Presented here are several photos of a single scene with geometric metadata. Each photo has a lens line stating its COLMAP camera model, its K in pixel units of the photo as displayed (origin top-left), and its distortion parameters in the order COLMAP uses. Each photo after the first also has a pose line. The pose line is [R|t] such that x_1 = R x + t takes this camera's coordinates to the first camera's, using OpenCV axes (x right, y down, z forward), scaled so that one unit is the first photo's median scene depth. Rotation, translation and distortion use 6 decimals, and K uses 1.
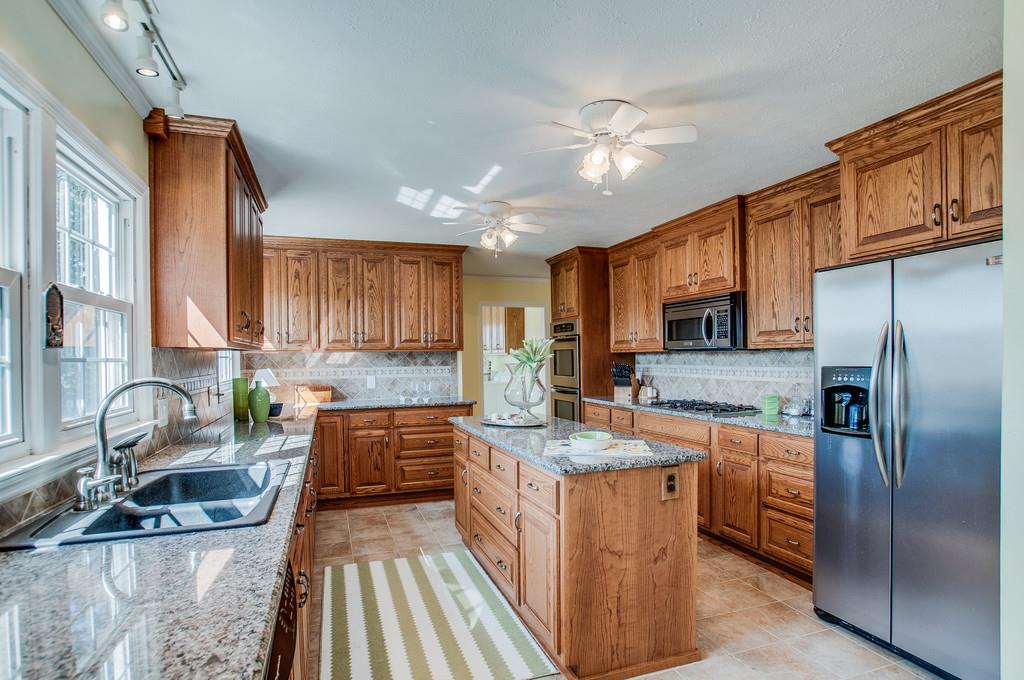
lens RADIAL K [[501.3, 0, 516.2], [0, 501.3, 363.5], [0, 0, 1]] dist [-0.003643, -0.000229]
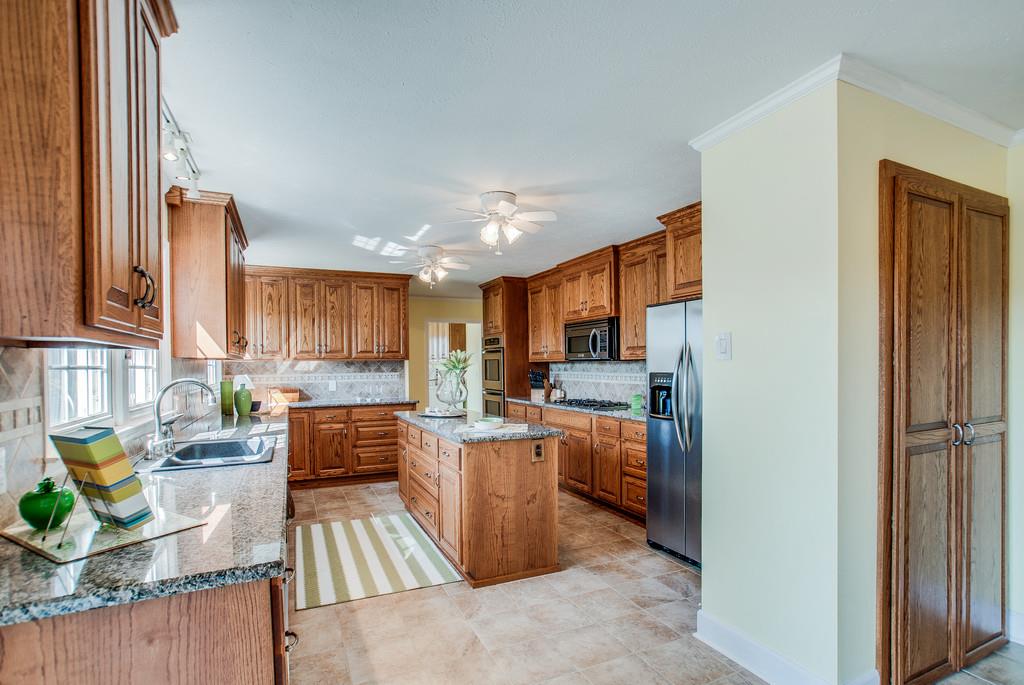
lens RADIAL K [[489.7, 0, 511.8], [0, 489.7, 373.1], [0, 0, 1]] dist [-0.001800, -0.000119]
pose [[0.997524, 0.001649, 0.070301, 0.086581], [-0.001885, 0.999993, 0.003287, 0.002892], [-0.070295, -0.003411, 0.997520, -0.304896]]
